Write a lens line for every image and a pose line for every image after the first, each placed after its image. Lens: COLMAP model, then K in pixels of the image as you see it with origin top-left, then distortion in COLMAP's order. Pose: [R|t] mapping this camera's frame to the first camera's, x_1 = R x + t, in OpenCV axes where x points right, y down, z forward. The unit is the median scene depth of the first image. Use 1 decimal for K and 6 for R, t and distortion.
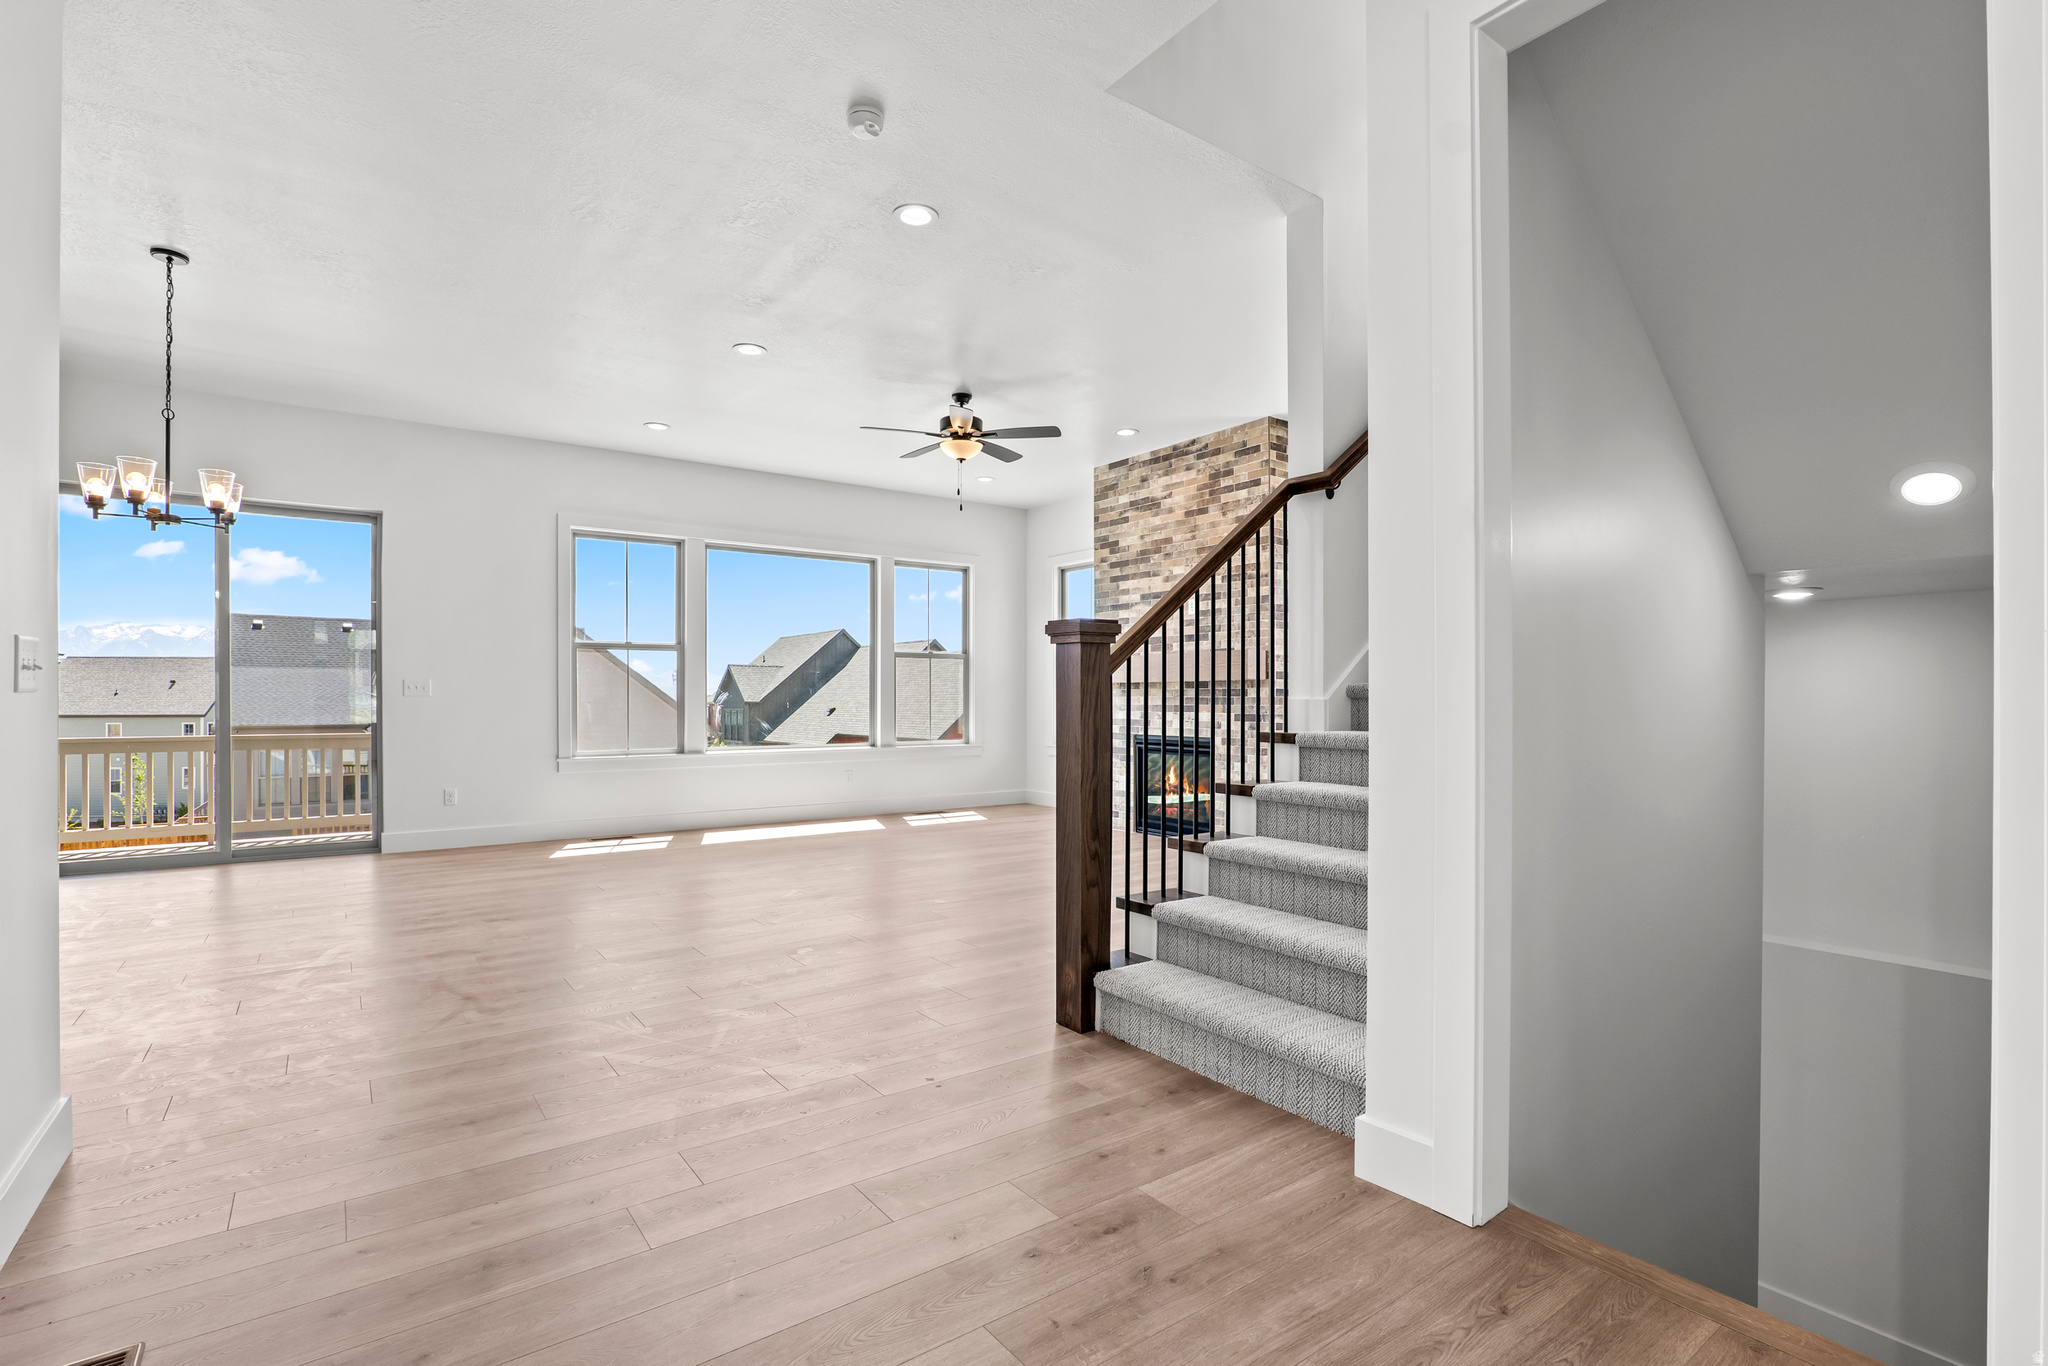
lens RADIAL K [[951.4, 0, 1023.3], [0, 951.4, 700.1], [0, 0, 1]] dist [-0.016544, 0.000775]
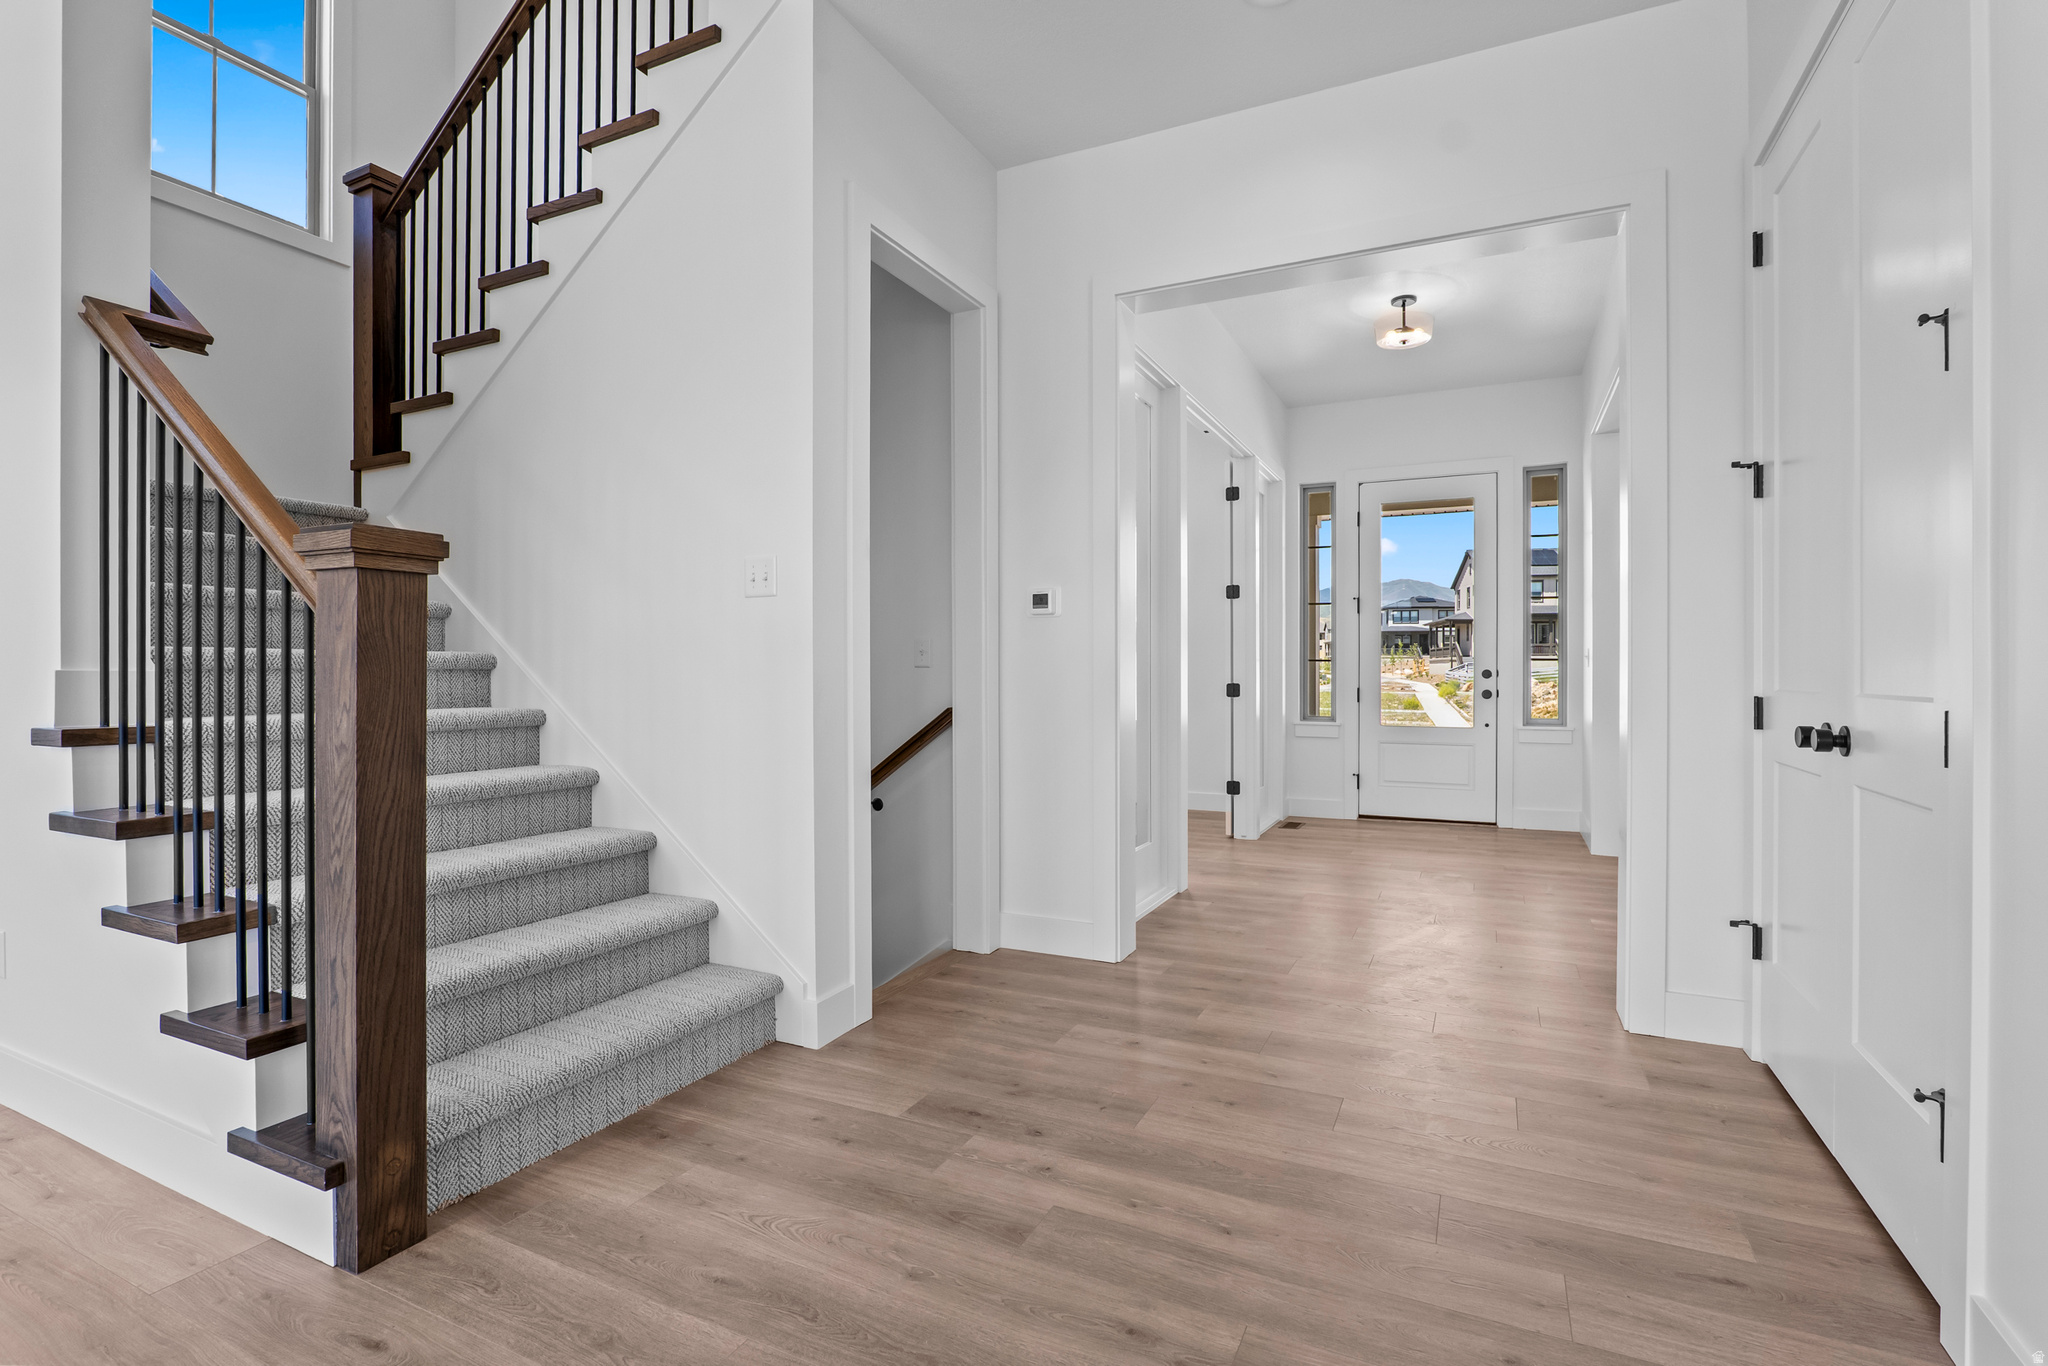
lens RADIAL K [[951.4, 0, 1016.5], [0, 951.4, 667.4], [0, 0, 1]] dist [-0.016544, 0.000775]
pose [[-0.450214, 0.008143, 0.892884, -0.755576], [0.009541, 0.999945, -0.004309, 0.004921], [-0.892870, 0.006579, -0.450267, 1.124205]]
